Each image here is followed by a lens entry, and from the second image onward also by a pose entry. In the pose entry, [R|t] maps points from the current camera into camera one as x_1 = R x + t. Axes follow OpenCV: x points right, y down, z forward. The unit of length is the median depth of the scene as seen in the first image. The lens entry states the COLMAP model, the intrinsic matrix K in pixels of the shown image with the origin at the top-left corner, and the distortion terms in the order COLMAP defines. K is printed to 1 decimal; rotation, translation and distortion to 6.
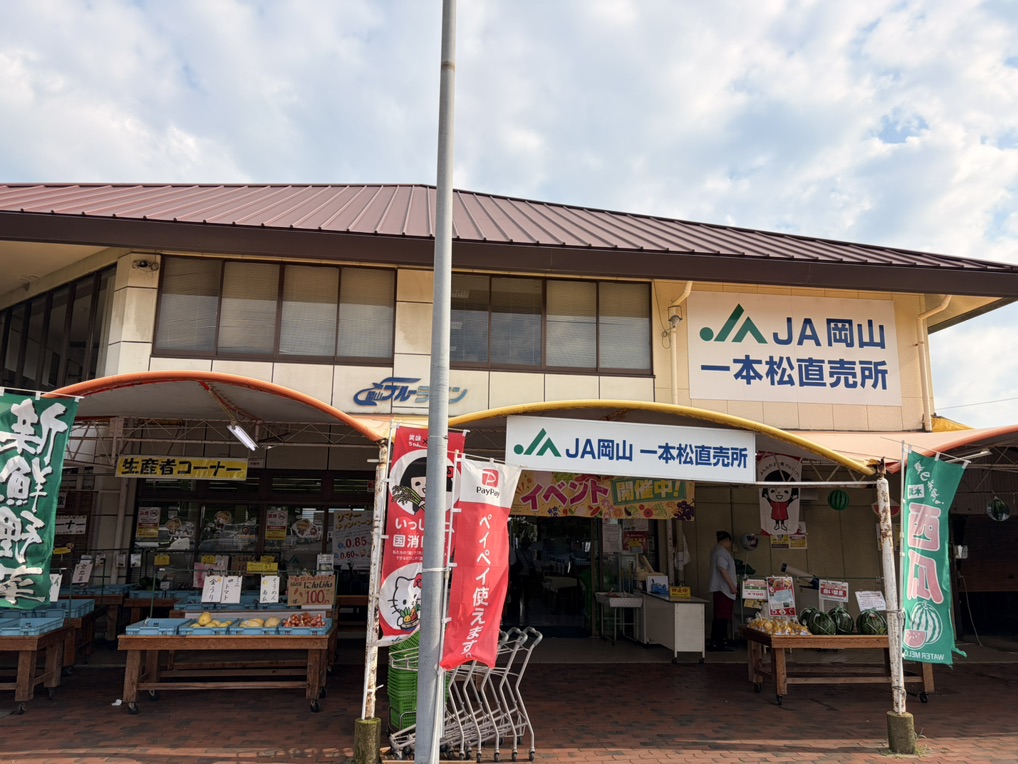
lens RADIAL K [[741.3, 0, 509.0], [0, 741.3, 382.0], [0, 0, 1]] dist [0.025345, -0.001219]
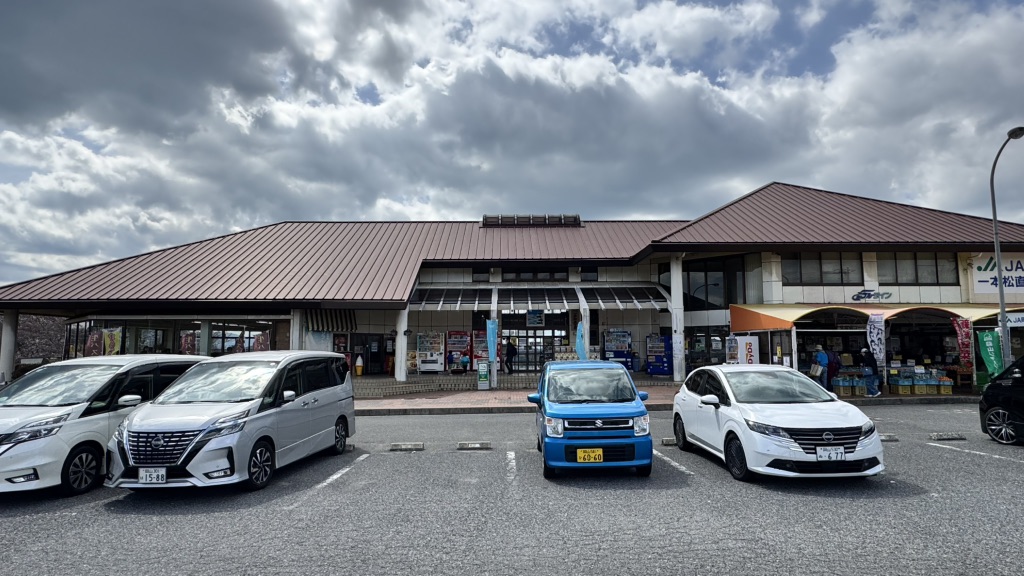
lens RADIAL K [[586.7, 0, 513.9], [0, 586.7, 290.5], [0, 0, 1]] dist [-0.003232, -0.001168]
pose [[0.993970, -0.030335, -0.105377, -1.154149], [0.038610, 0.996252, 0.077402, -0.210632], [0.102634, -0.081004, 0.991415, -1.228751]]
